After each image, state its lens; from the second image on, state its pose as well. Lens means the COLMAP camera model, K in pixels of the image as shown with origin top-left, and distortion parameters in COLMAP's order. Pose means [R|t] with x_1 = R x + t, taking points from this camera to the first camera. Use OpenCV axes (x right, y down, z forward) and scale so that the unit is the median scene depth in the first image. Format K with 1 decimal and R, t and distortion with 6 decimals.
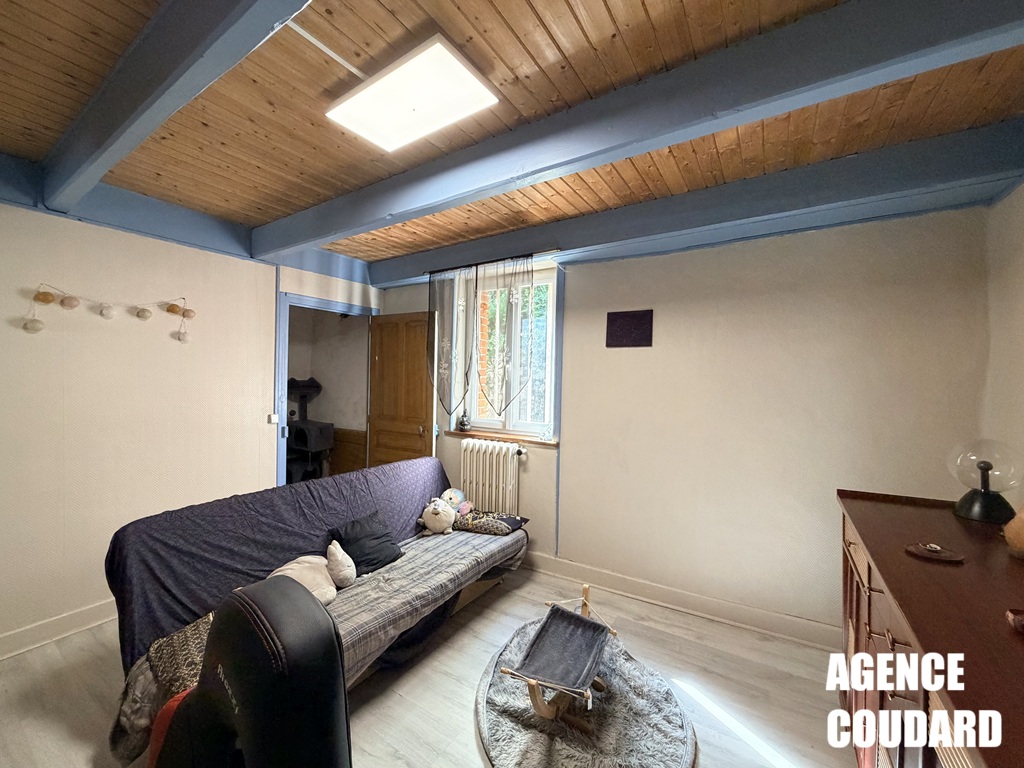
lens RADIAL K [[409.4, 0, 512.0], [0, 409.4, 384.0], [0, 0, 1]] dist [-0.001884, -0.000321]
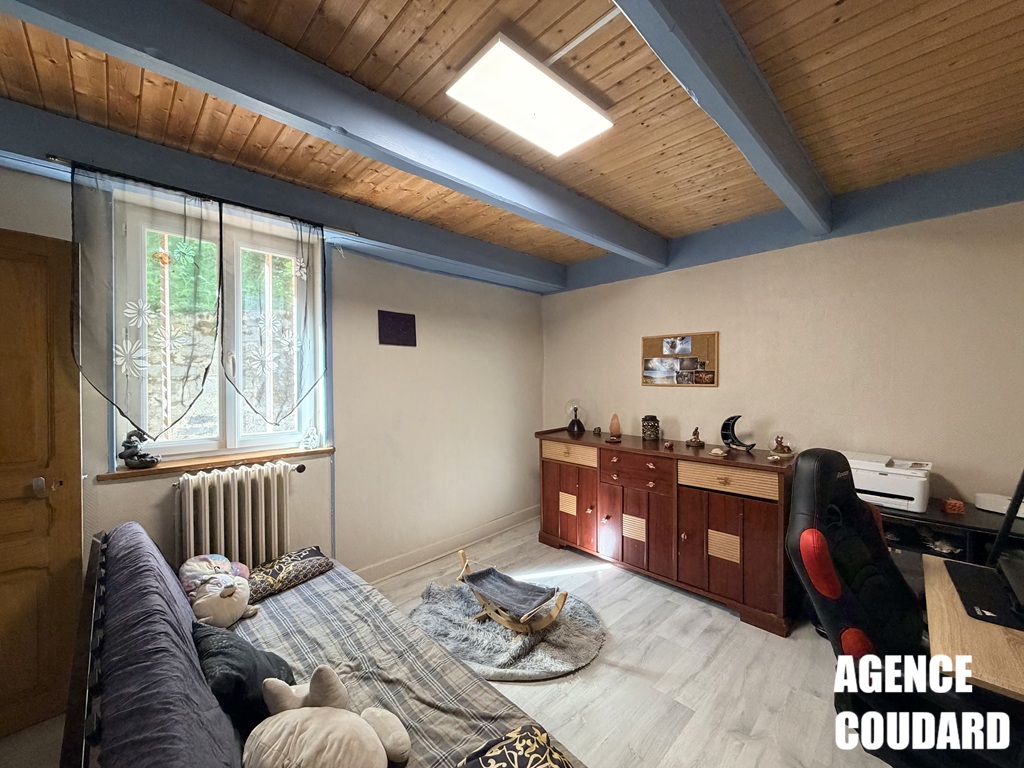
lens RADIAL K [[407.1, 0, 511.6], [0, 407.1, 385.7], [0, 0, 1]] dist [0.002608, 0.000250]
pose [[0.225707, -0.028551, 0.973777, -0.704711], [0.021473, 0.999473, 0.024328, -0.003258], [-0.973959, 0.015419, 0.226201, 0.459963]]
